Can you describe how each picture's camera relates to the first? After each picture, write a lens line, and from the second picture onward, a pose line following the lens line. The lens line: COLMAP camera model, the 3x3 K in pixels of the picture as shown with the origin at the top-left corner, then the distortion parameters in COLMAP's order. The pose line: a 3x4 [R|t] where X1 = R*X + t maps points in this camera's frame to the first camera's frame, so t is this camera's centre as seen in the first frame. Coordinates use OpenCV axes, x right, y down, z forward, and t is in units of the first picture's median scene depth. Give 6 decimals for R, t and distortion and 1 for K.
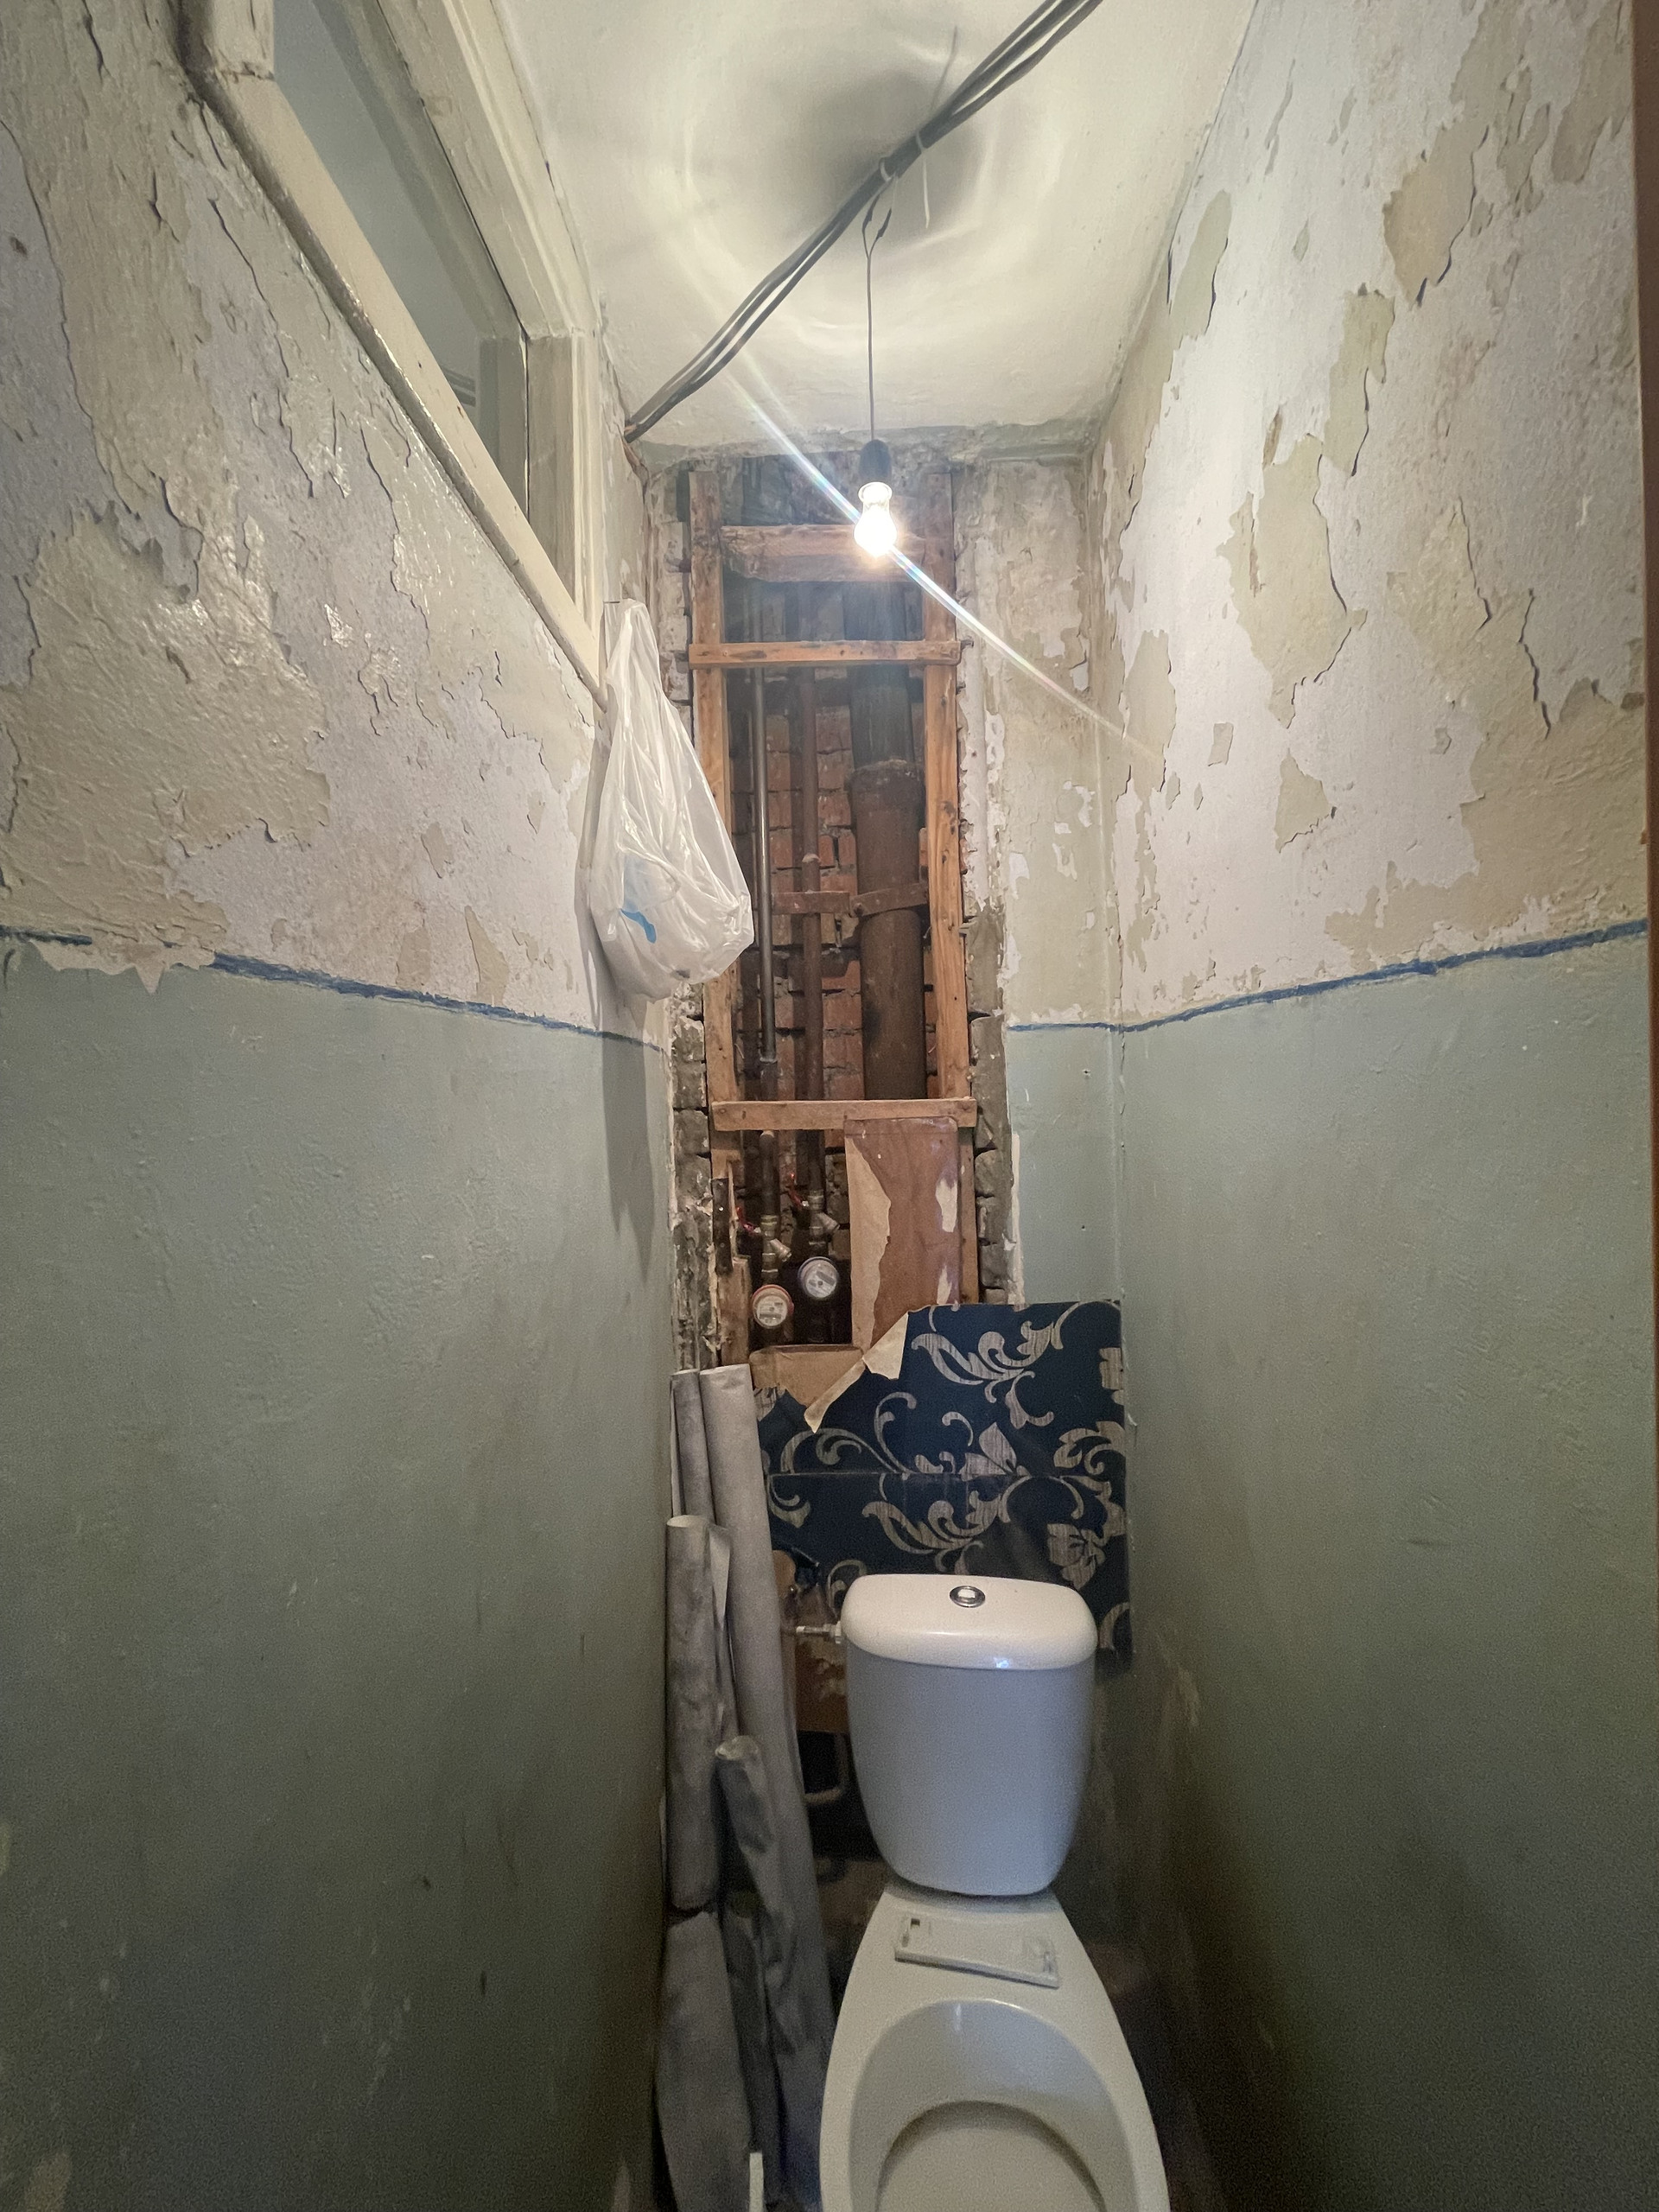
lens RADIAL K [[889.0, 0, 827.3], [0, 889.0, 1105.0], [0, 0, 1]] dist [-0.001515, -0.000297]
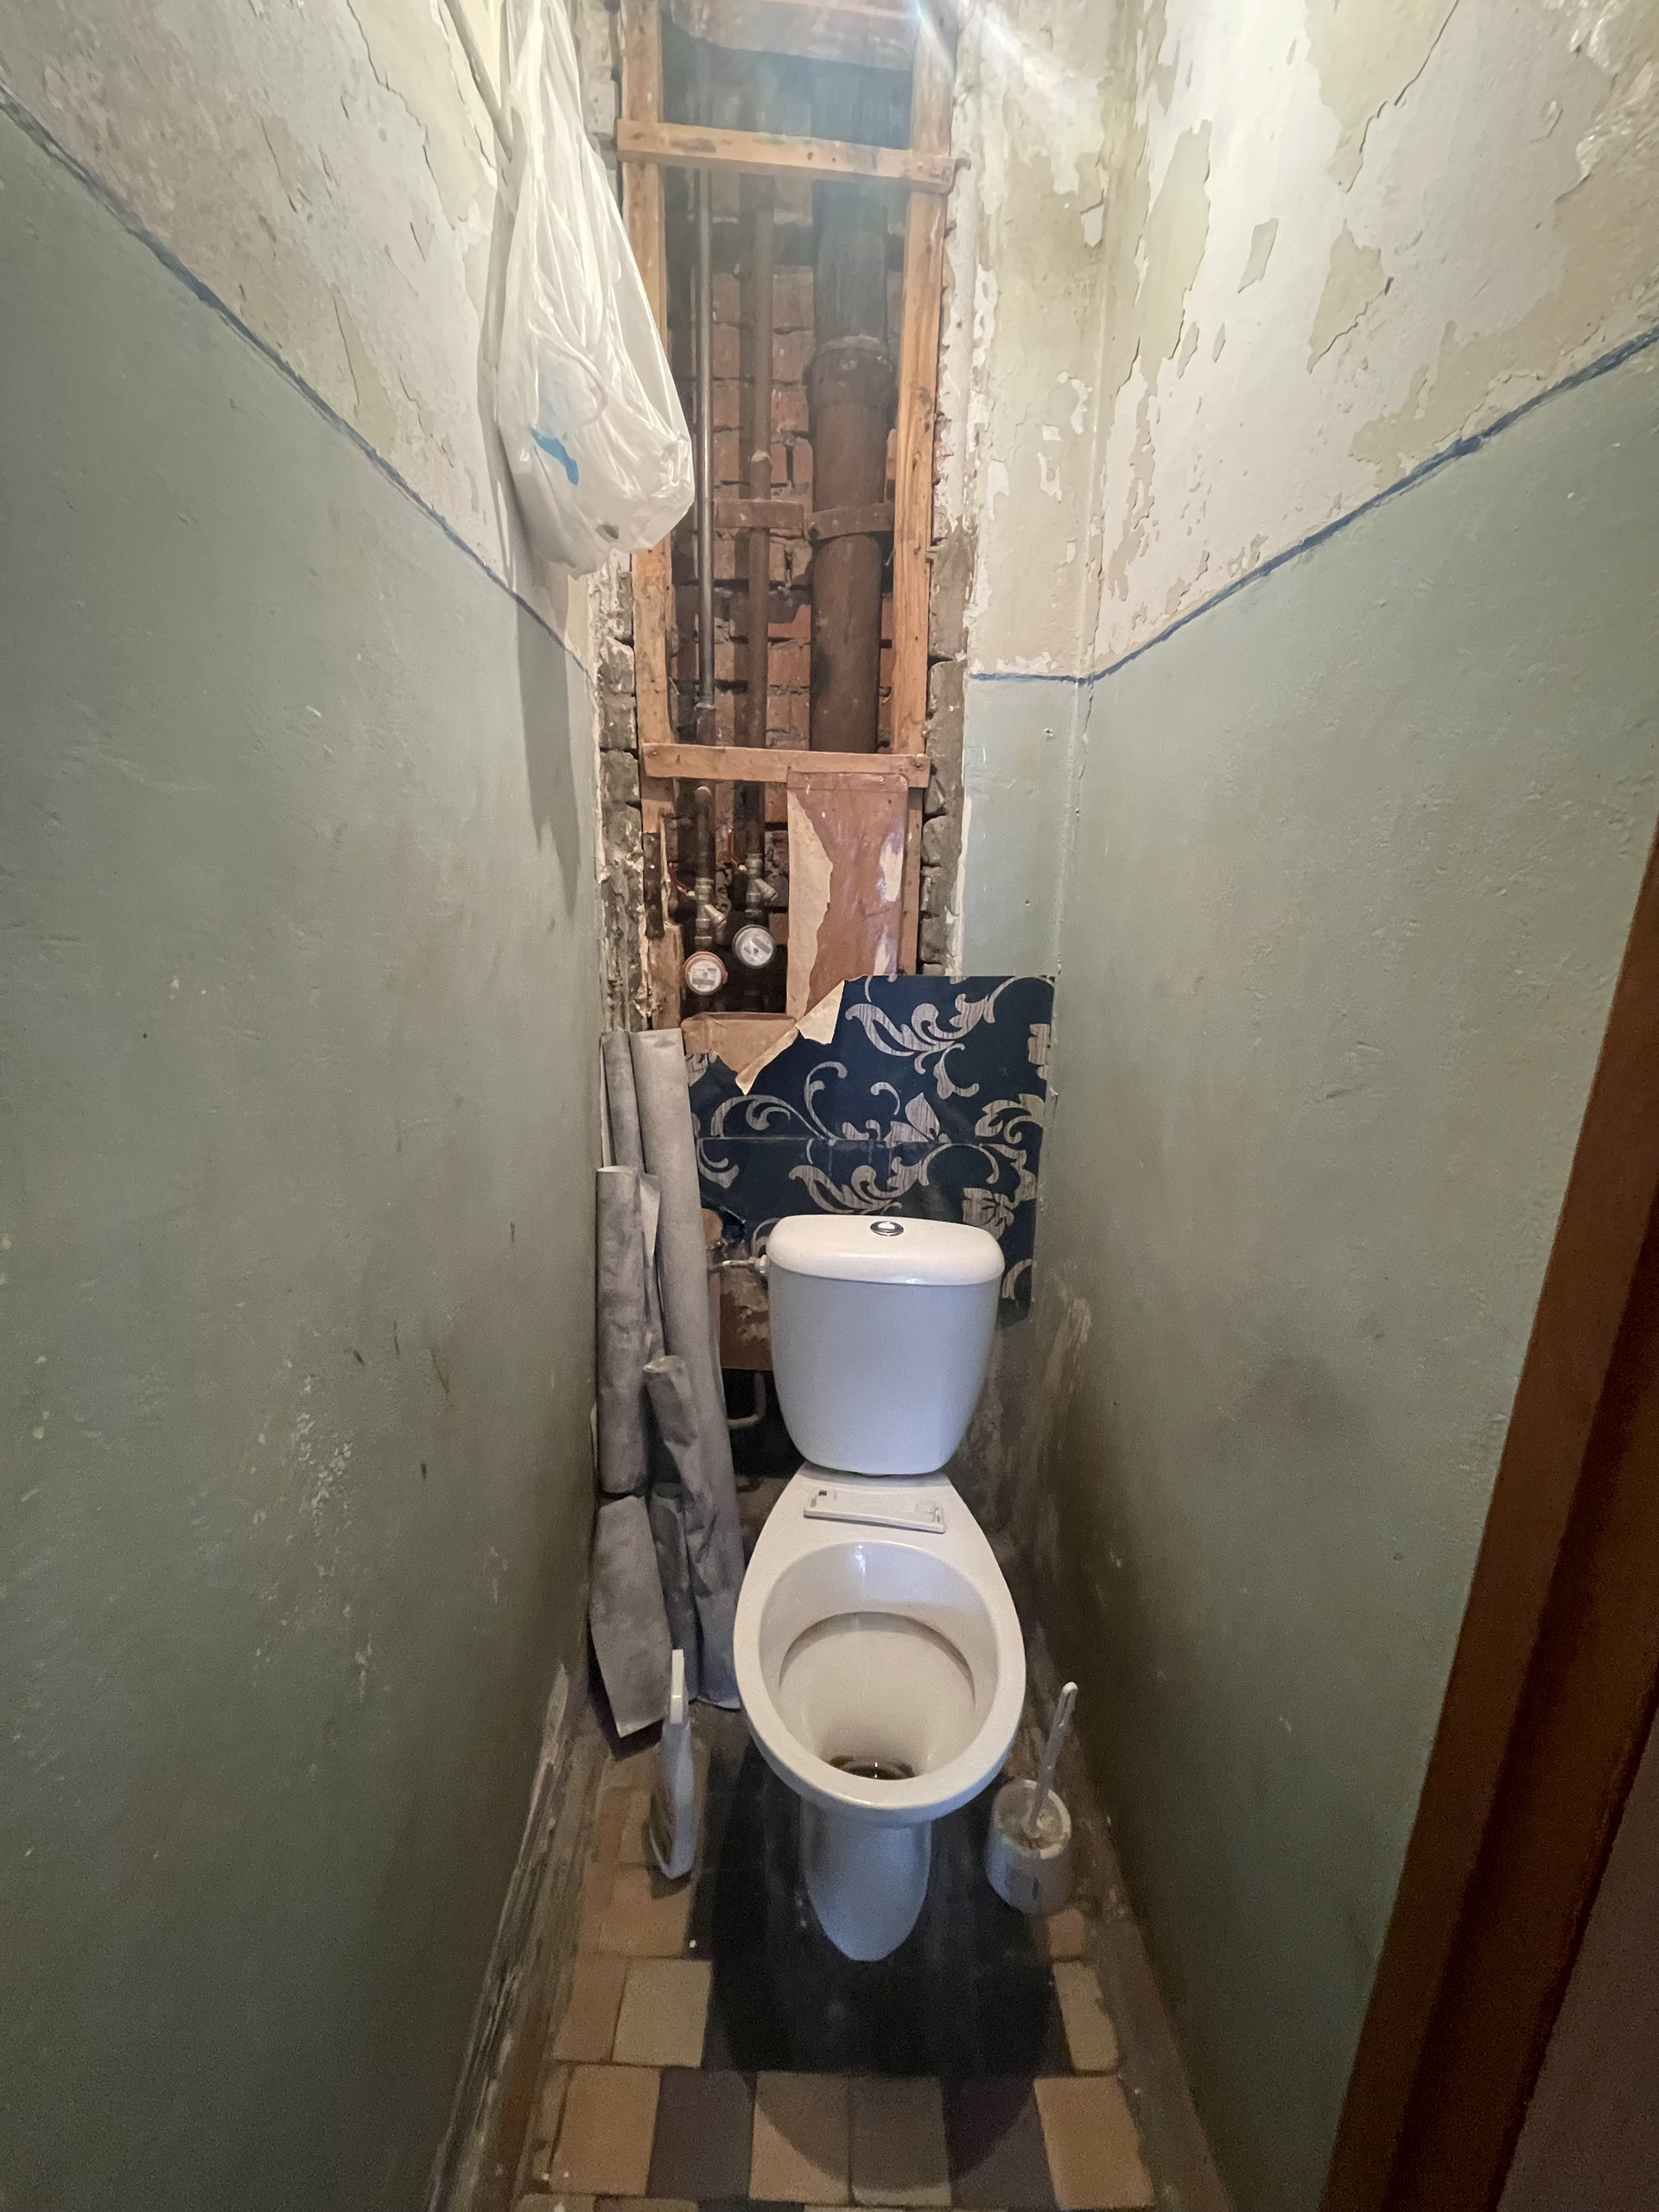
lens RADIAL K [[889.0, 0, 827.7], [0, 889.0, 1095.9], [0, 0, 1]] dist [-0.001515, -0.000297]
pose [[0.995932, 0.034639, 0.083180, -0.004745], [-0.053061, 0.971573, 0.230717, 0.133032], [-0.072824, -0.234192, 0.969459, 0.017386]]
